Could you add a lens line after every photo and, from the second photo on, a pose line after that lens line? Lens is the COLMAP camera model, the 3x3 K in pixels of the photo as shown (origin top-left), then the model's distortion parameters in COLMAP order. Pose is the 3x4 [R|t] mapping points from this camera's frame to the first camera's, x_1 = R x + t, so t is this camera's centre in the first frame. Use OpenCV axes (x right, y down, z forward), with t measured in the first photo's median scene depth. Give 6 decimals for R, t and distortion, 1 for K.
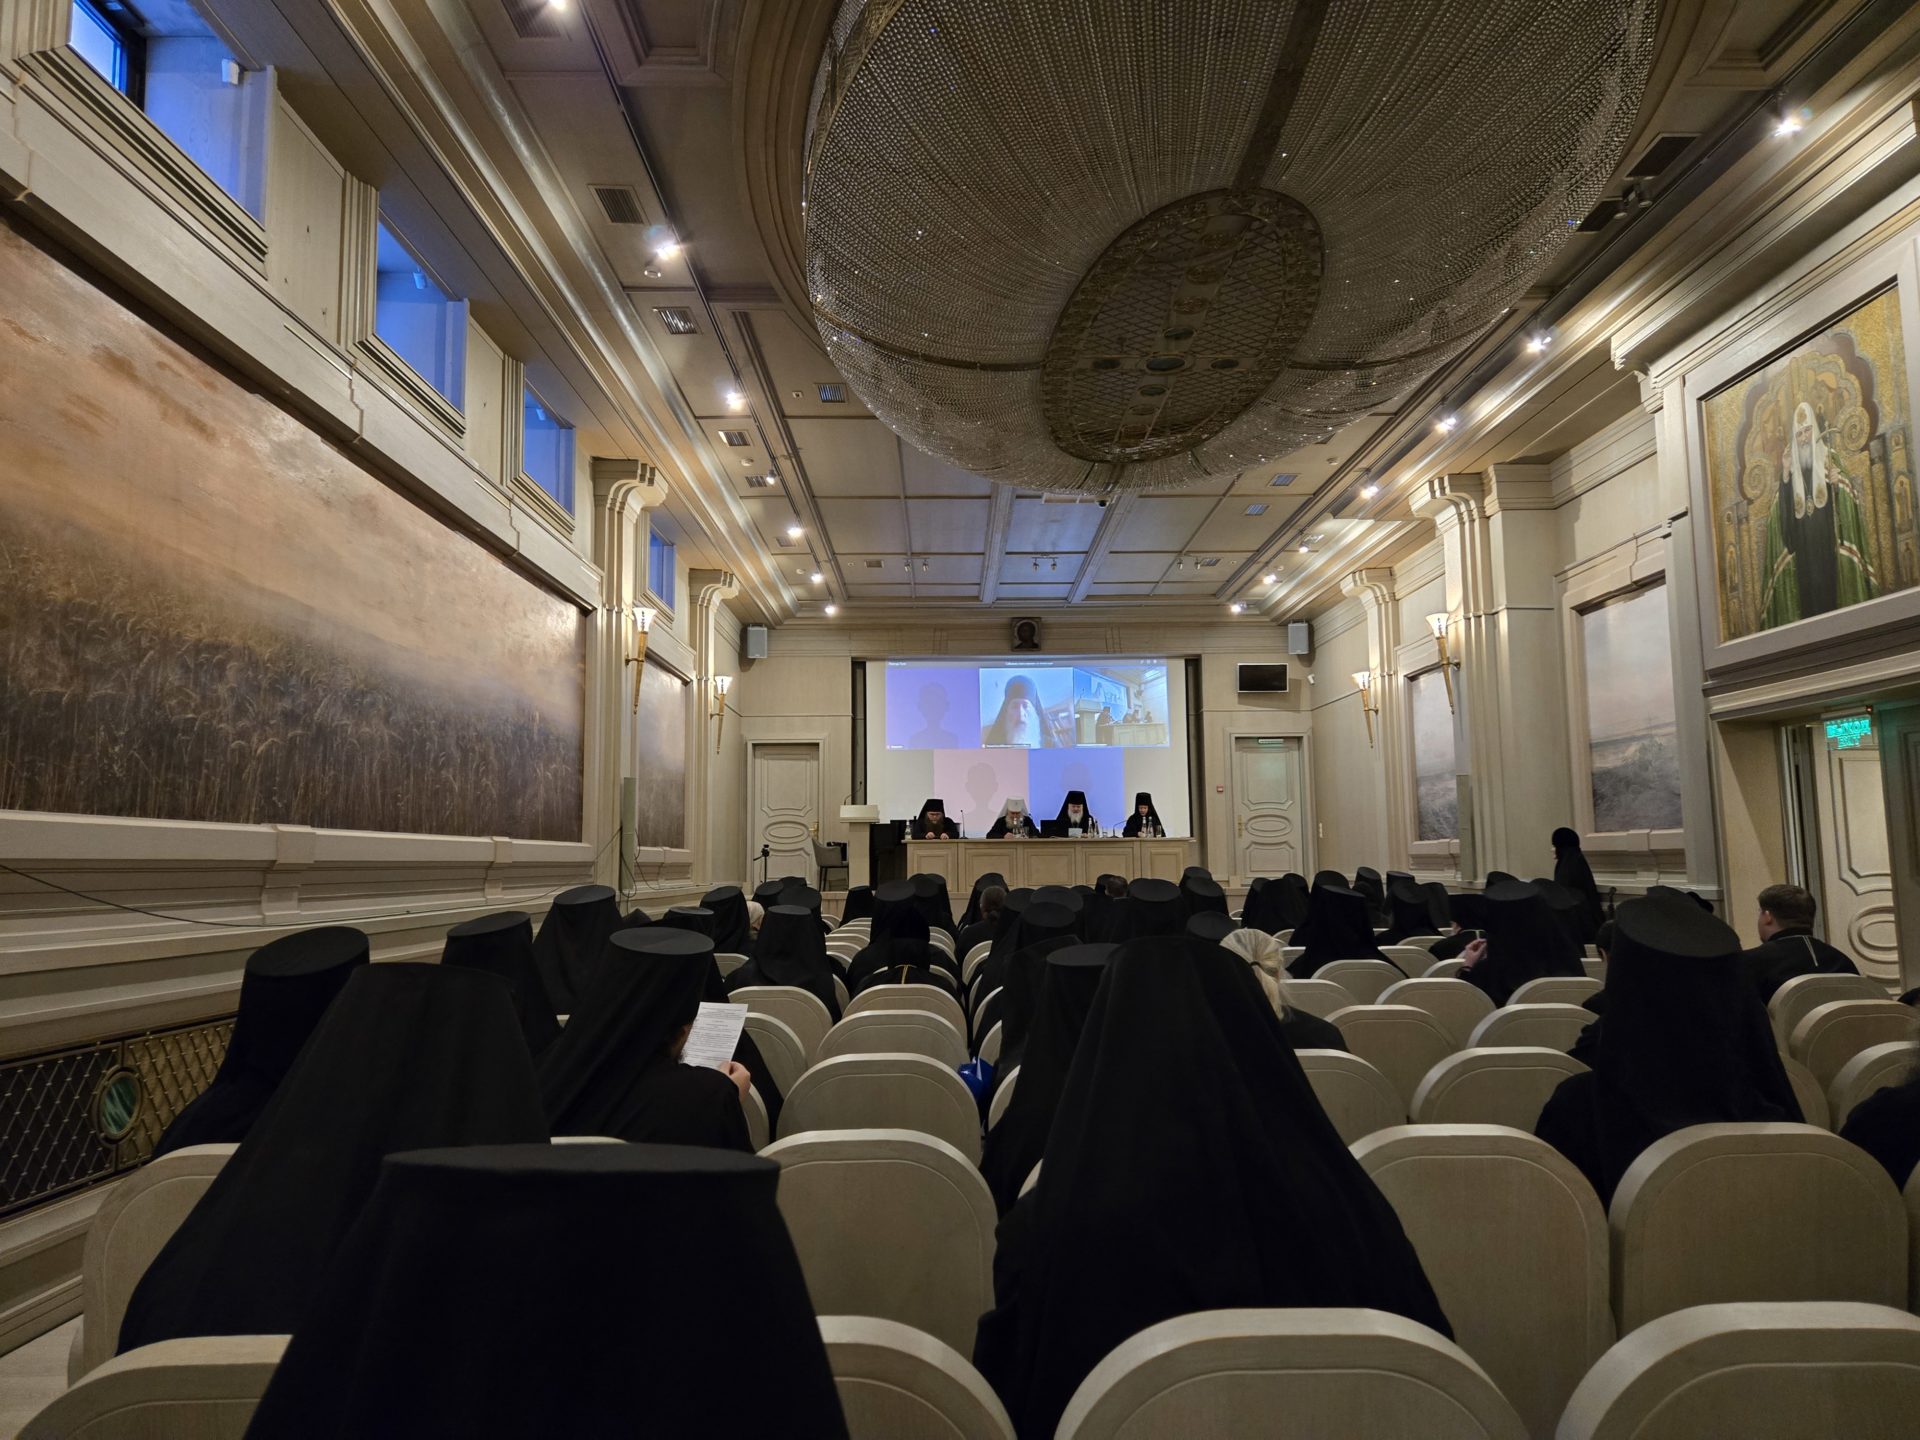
lens RADIAL K [[1295.7, 0, 959.8], [0, 1295.7, 722.3], [0, 0, 1]] dist [0.018557, -0.008223]
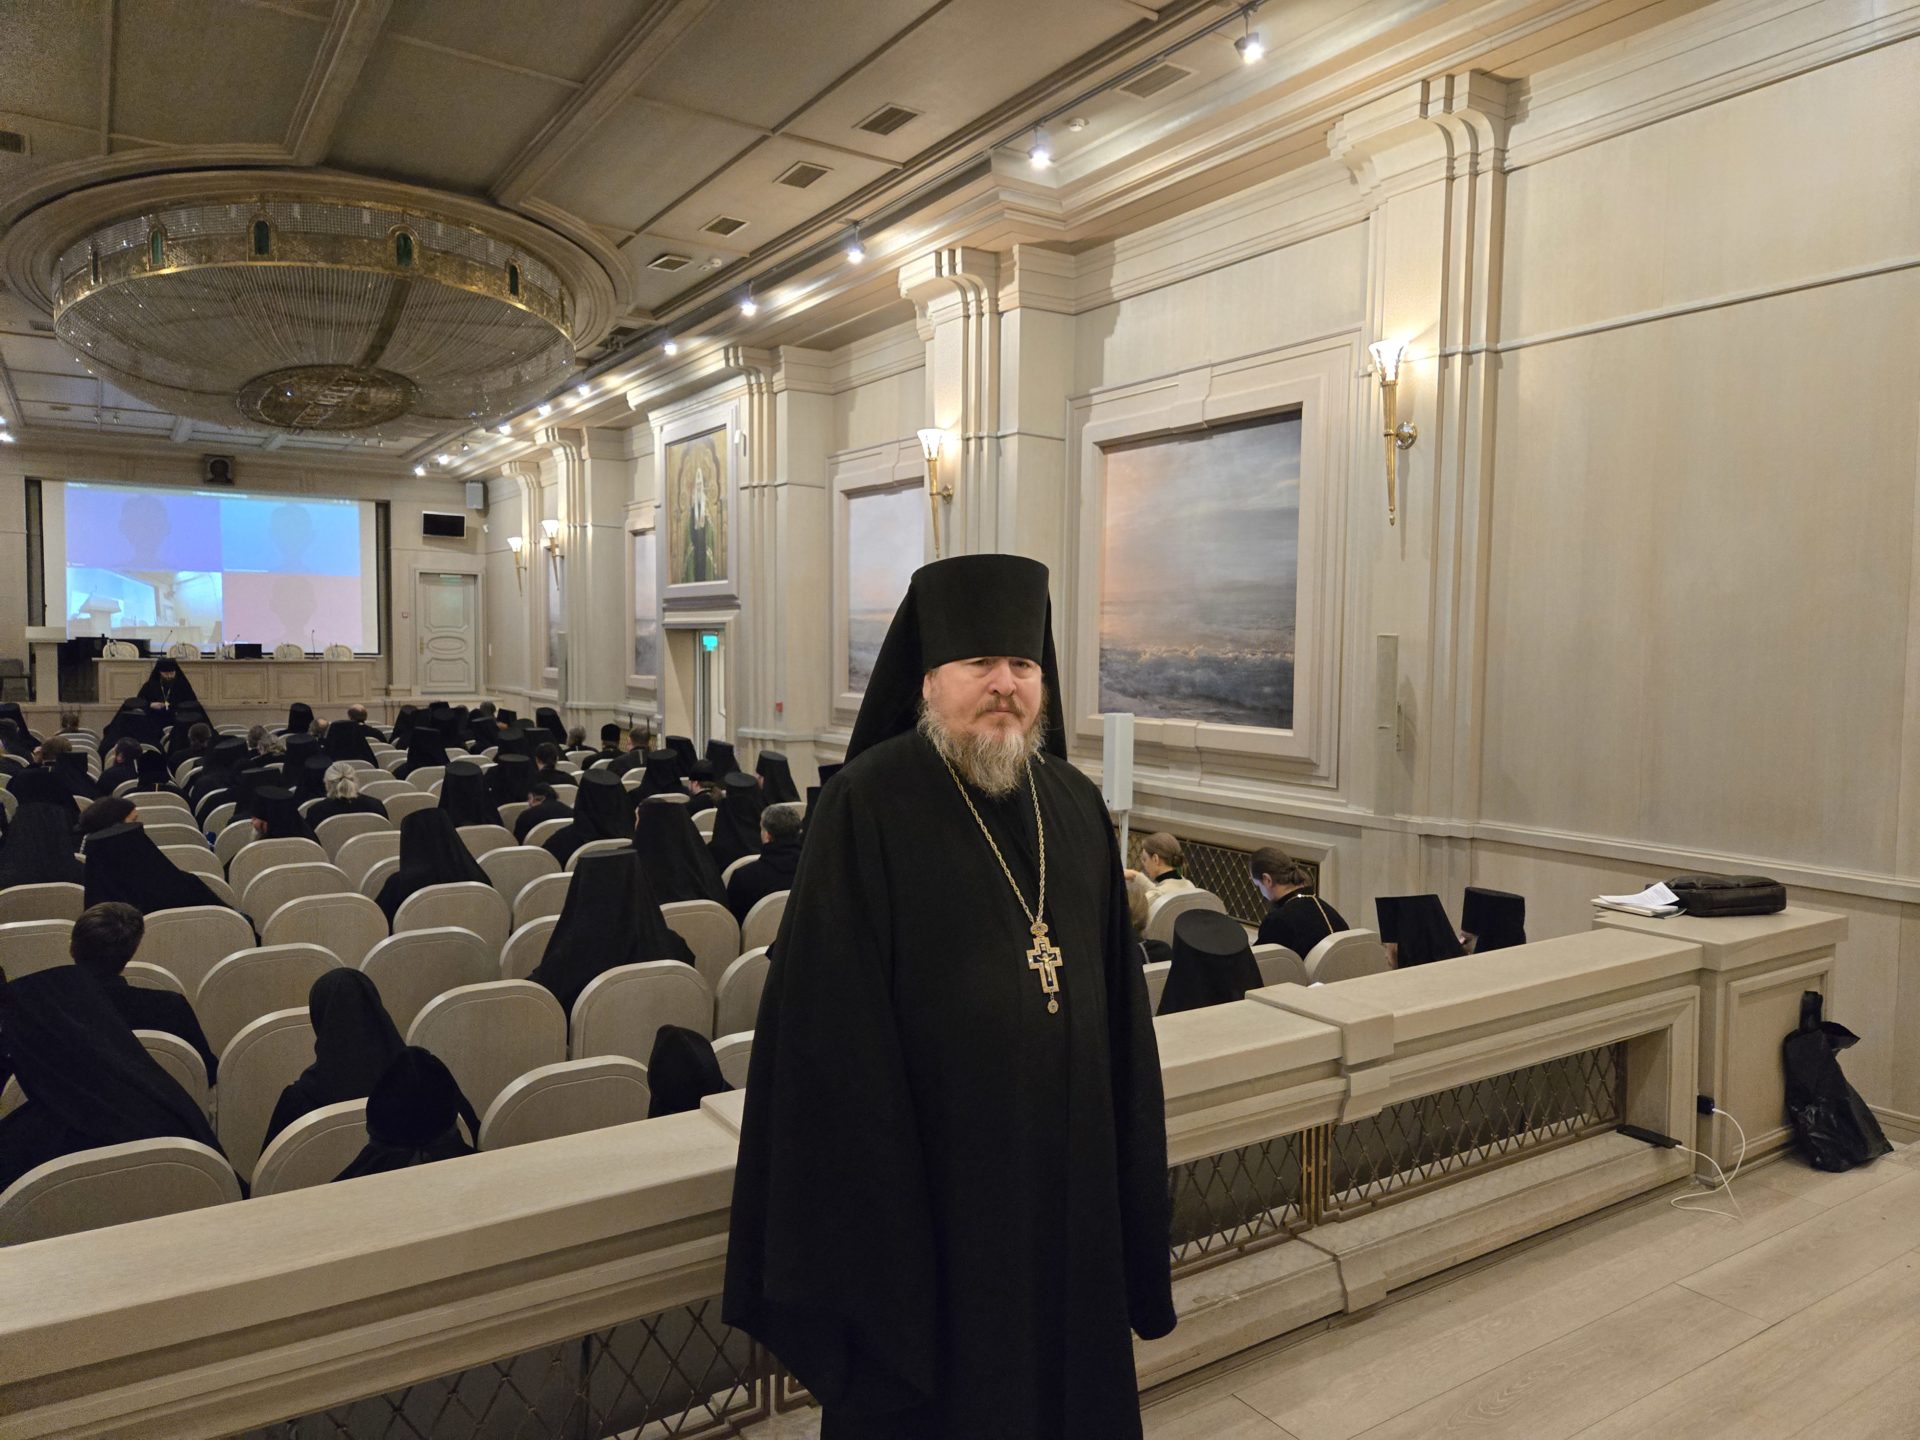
lens RADIAL K [[1295.7, 0, 962.0], [0, 1295.7, 717.8], [0, 0, 1]] dist [0.018557, -0.008223]
pose [[0.840692, -0.011495, 0.541391, -0.022520], [-0.079161, 0.986426, 0.143868, -0.075166], [-0.535696, -0.163806, 0.828370, -0.326646]]
